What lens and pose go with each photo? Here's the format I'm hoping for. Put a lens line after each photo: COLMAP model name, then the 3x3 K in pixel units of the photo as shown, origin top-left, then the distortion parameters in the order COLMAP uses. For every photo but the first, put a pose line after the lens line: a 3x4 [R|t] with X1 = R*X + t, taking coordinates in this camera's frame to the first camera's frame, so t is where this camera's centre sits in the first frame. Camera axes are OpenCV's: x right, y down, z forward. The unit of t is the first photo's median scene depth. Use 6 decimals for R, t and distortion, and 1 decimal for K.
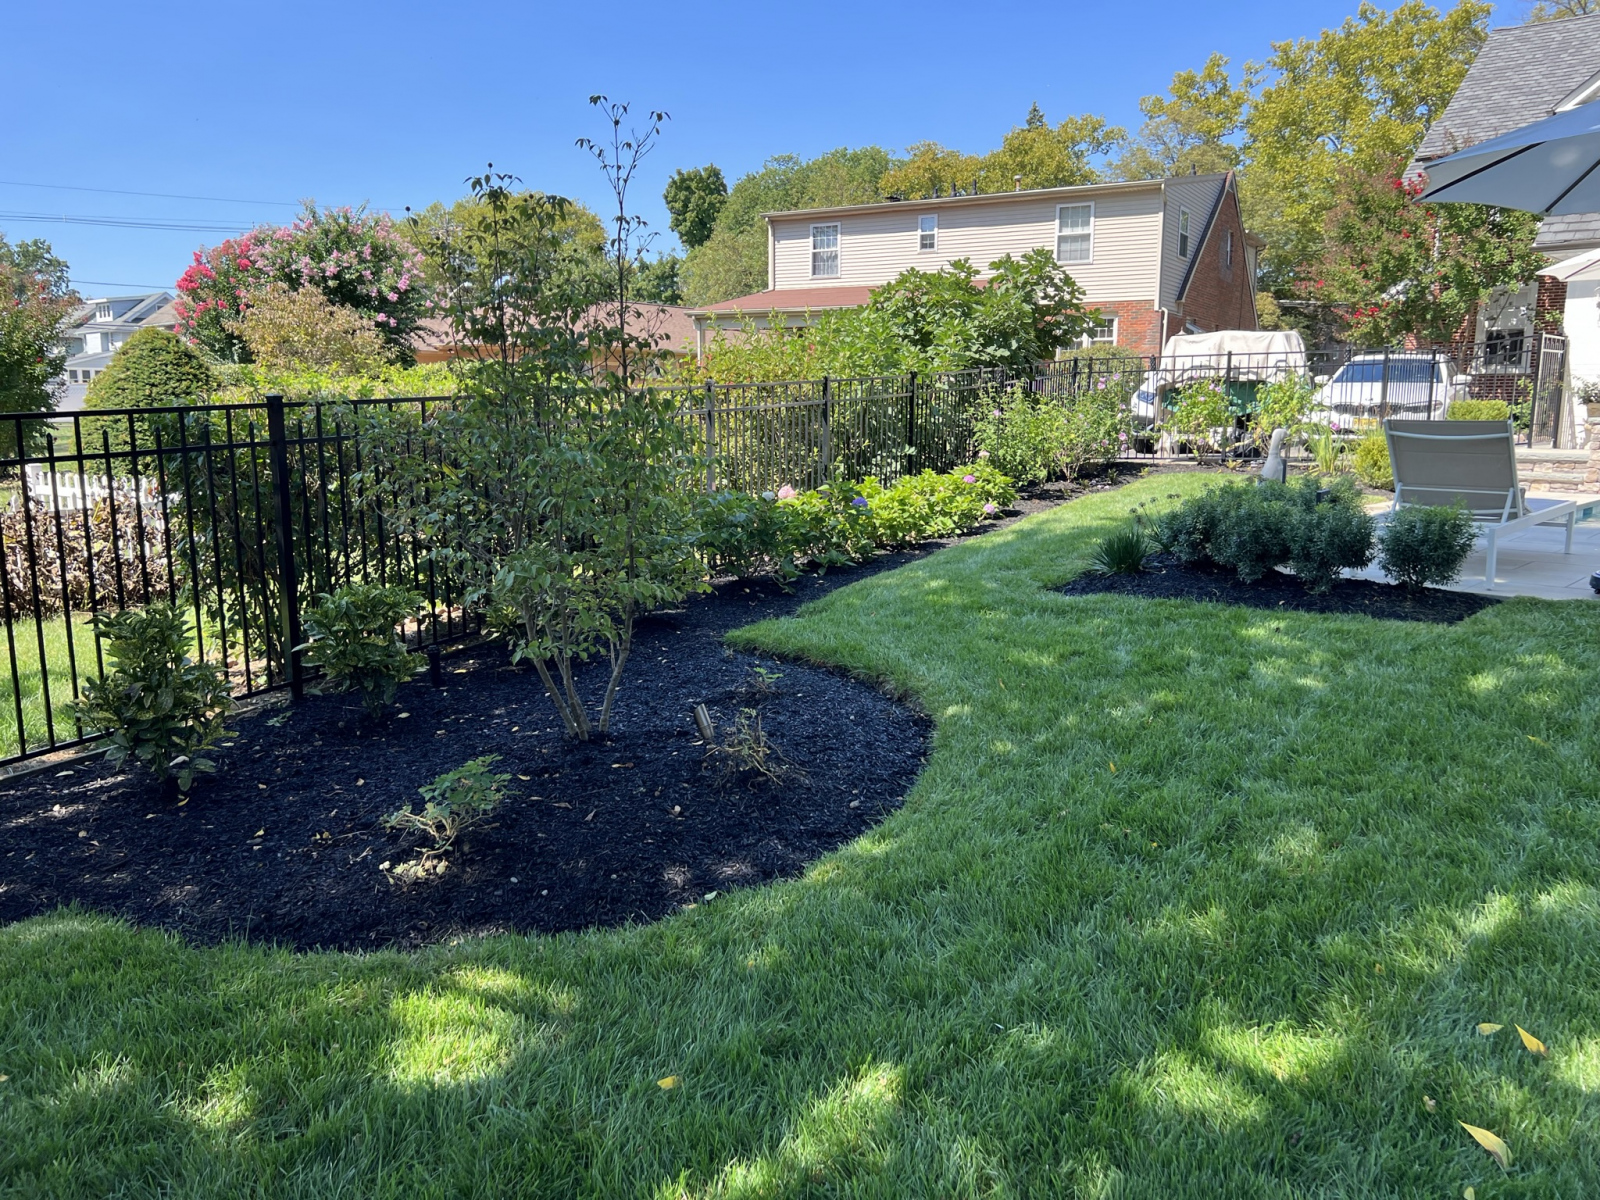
lens RADIAL K [[1202.7, 0, 807.1], [0, 1202.7, 603.9], [0, 0, 1]] dist [0.050201, -0.056101]
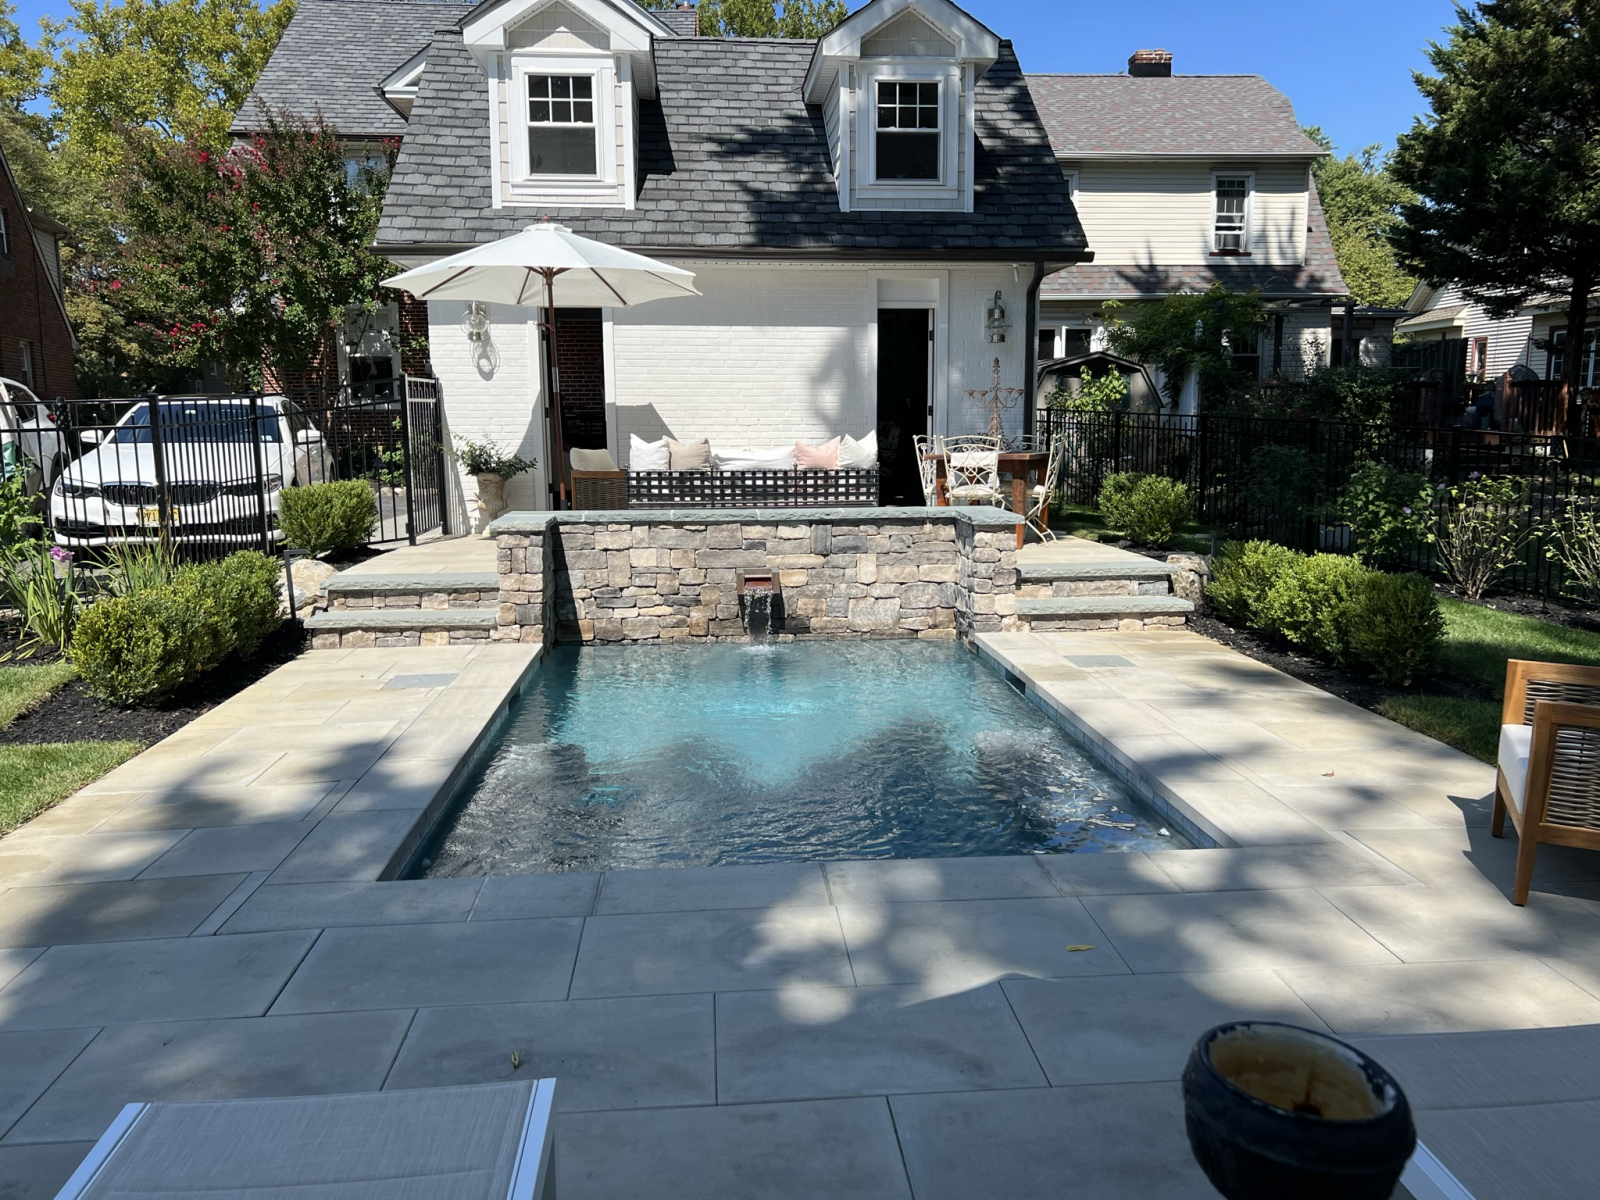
lens RADIAL K [[1202.7, 0, 807.1], [0, 1202.7, 603.9], [0, 0, 1]] dist [0.050201, -0.056101]
pose [[0.668236, -0.126361, 0.733139, 0.216492], [0.133282, 0.989860, 0.049125, -0.088275], [-0.731913, 0.064887, 0.678302, 0.342761]]
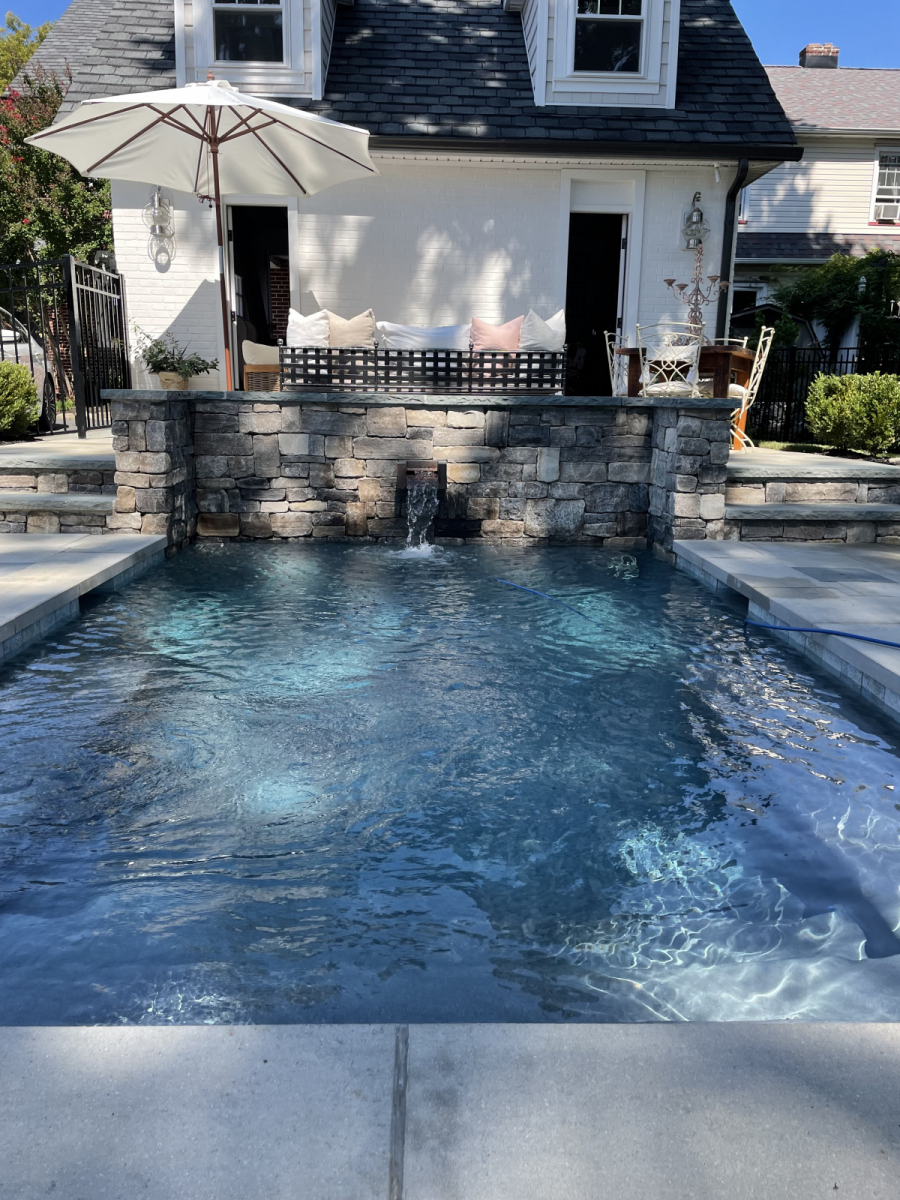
lens RADIAL K [[907.3, 0, 451.6], [0, 907.3, 592.9], [0, 0, 1]] dist [0.073736, -0.095160]
pose [[0.711947, -0.147961, 0.686469, 0.341741], [0.106377, 0.988993, 0.102842, -0.066488], [-0.694129, -0.000194, 0.719850, 0.448258]]
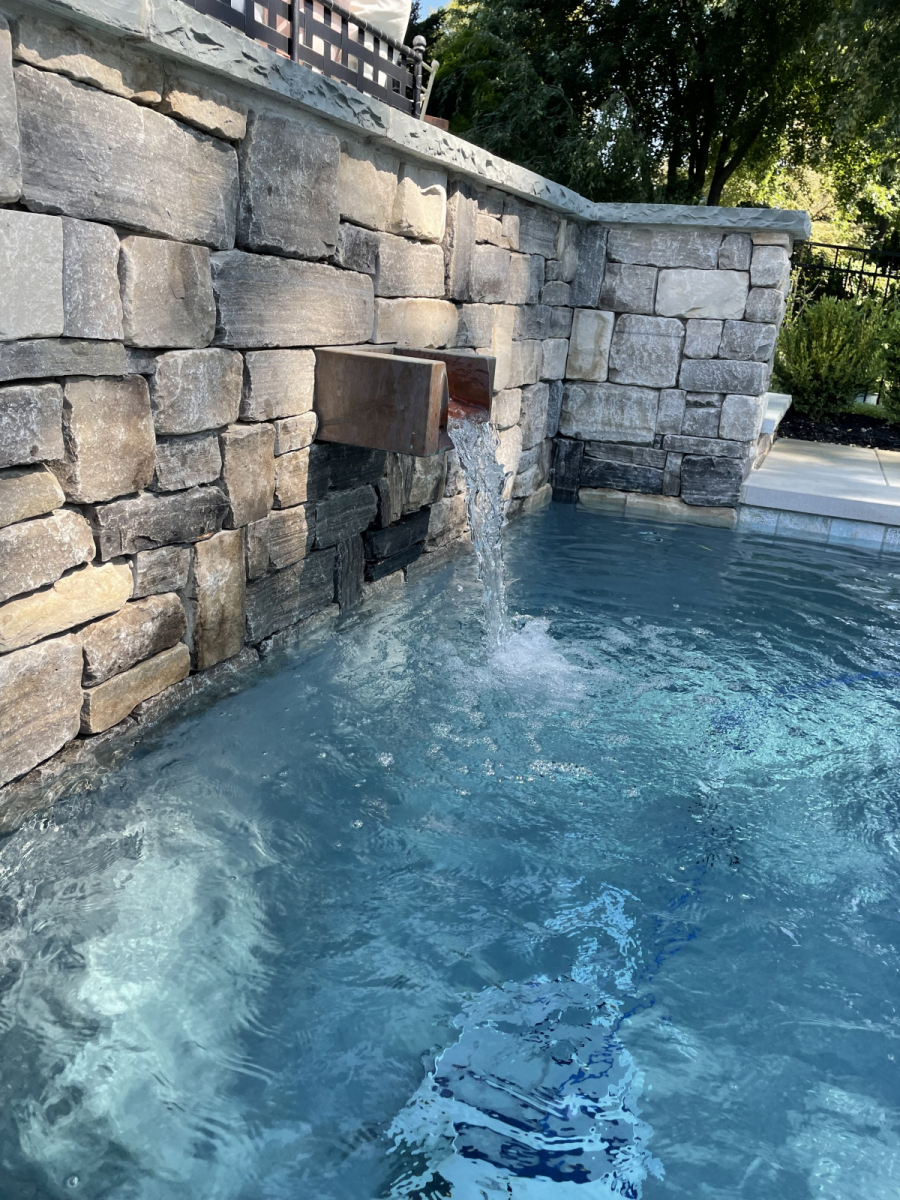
lens RADIAL K [[907.3, 0, 451.6], [0, 907.3, 592.9], [0, 0, 1]] dist [0.073736, -0.095160]
pose [[-0.344527, -0.319005, 0.882914, 0.470441], [0.085596, 0.925902, 0.367938, -0.091743], [-0.934866, 0.202338, -0.291693, 0.717256]]
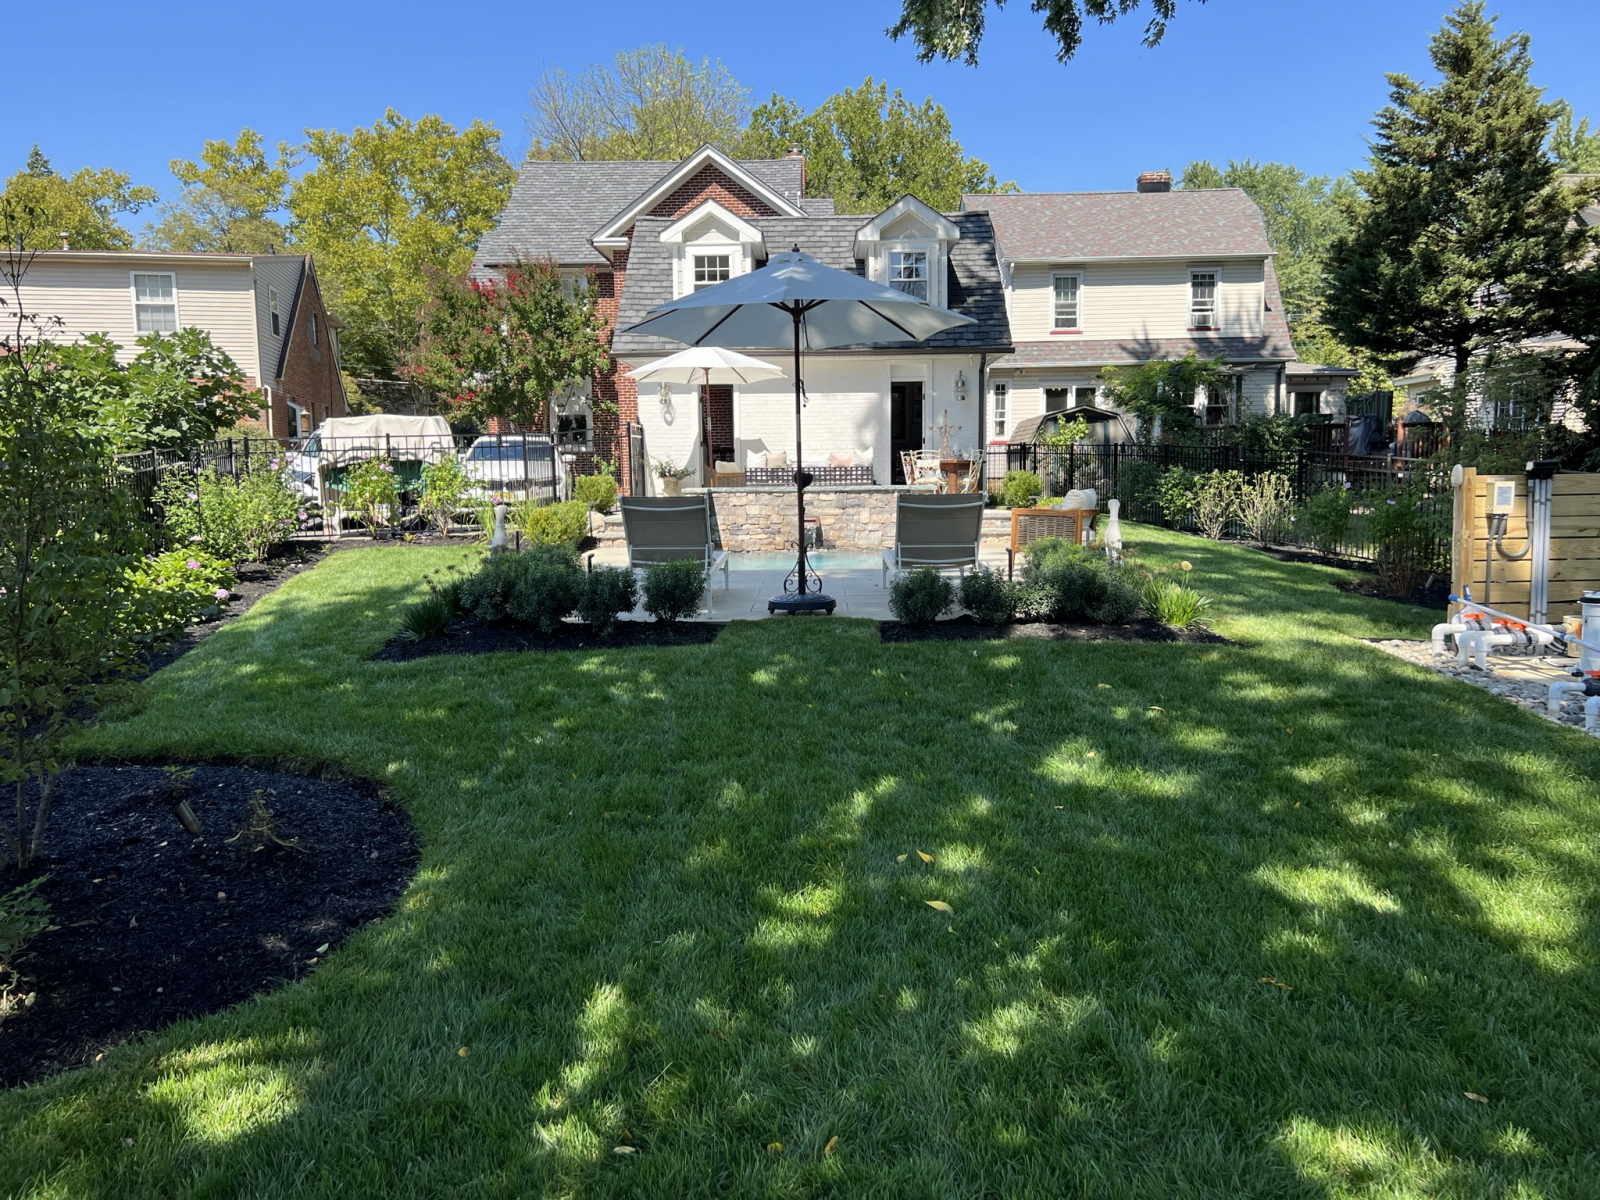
lens RADIAL K [[1192.6, 0, 804.7], [0, 1192.6, 618.2], [0, 0, 1]] dist [0.063202, -0.070433]
pose [[0.740651, -0.097837, 0.664728, -0.093283], [0.128328, 0.991727, 0.002982, -0.000872], [-0.659521, 0.083094, 0.747079, -0.028386]]
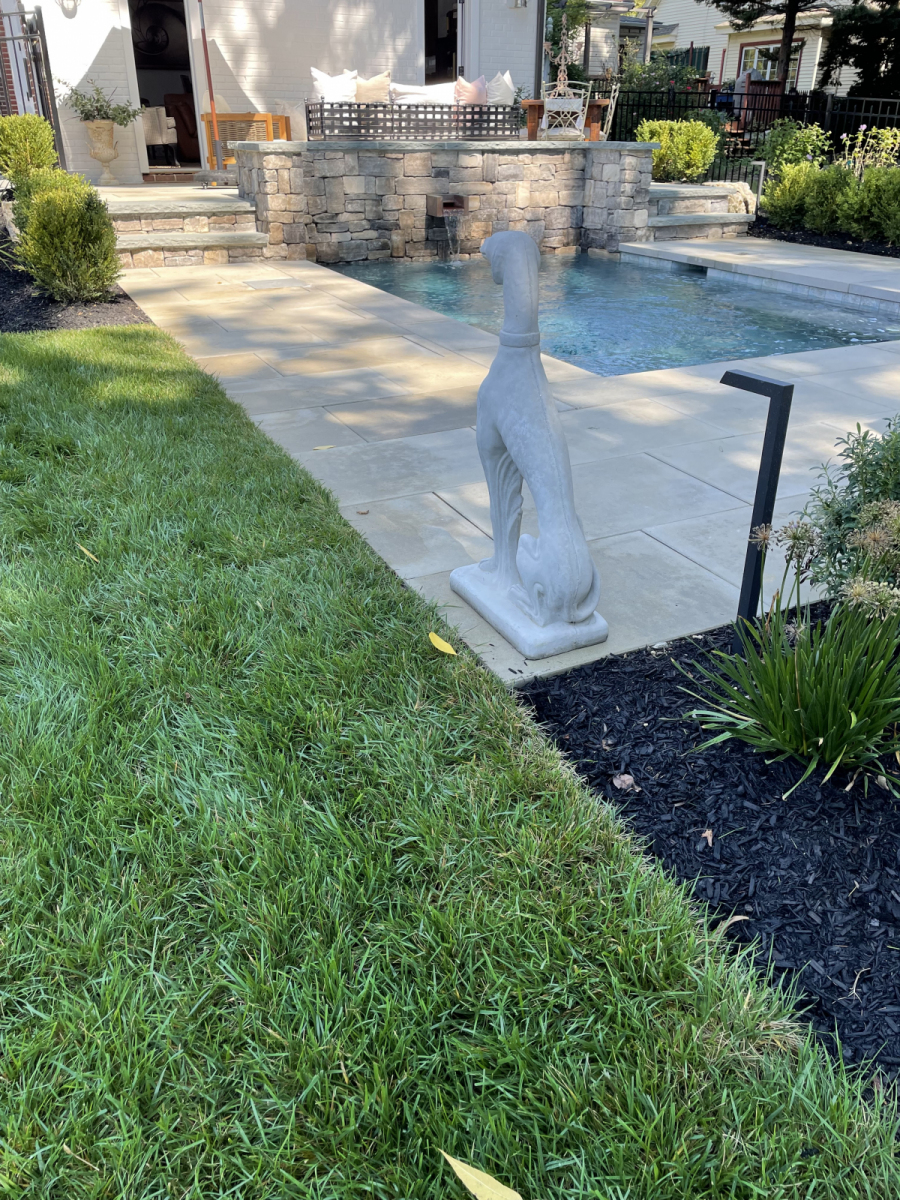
lens RADIAL K [[907.3, 0, 451.6], [0, 907.3, 592.9], [0, 0, 1]] dist [0.073736, -0.095160]
pose [[0.367866, -0.424365, 0.827399, 0.108554], [0.153139, 0.905291, 0.396229, -0.081839], [-0.917182, -0.019052, 0.398012, 0.503642]]
